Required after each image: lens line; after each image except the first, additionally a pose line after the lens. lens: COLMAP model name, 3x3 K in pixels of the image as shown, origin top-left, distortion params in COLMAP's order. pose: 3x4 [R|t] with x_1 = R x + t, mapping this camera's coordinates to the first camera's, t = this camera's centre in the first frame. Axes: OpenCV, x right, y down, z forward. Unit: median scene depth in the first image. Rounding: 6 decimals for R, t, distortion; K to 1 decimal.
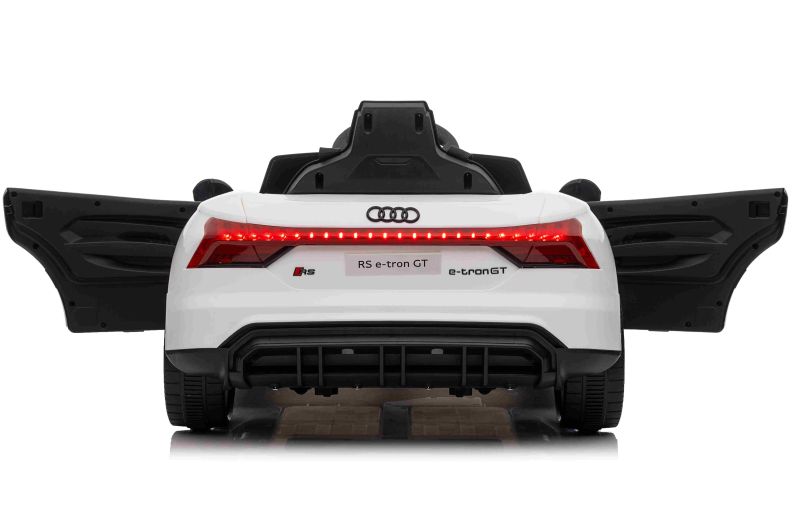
lens RADIAL K [[1626.5, 0, 424.8], [0, 1626.5, 257.1], [0, 0, 1]] dist [0.009154, 0.032485]
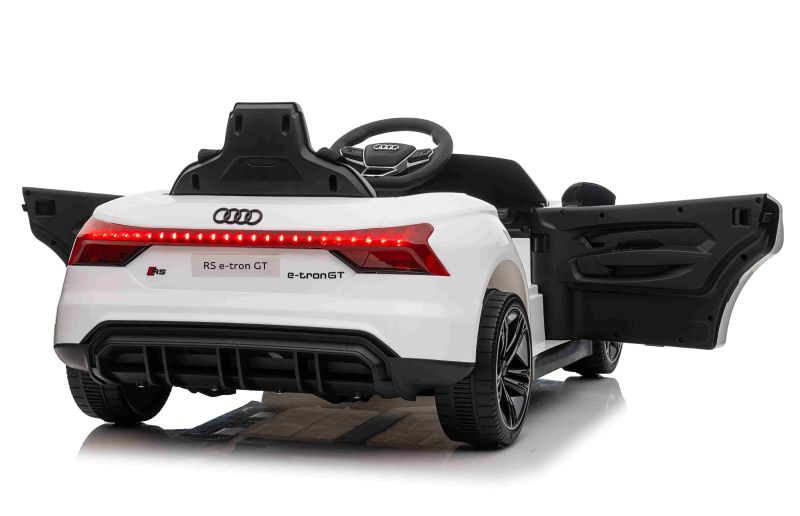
lens RADIAL K [[1626.5, 0, 424.8], [0, 1626.5, 257.6], [0, 0, 1]] dist [0.009154, 0.032485]
pose [[0.947219, 0.021022, -0.319896, 0.406974], [-0.021612, 0.999765, 0.001709, -0.005042], [0.319857, 0.005295, 0.947451, 0.093051]]
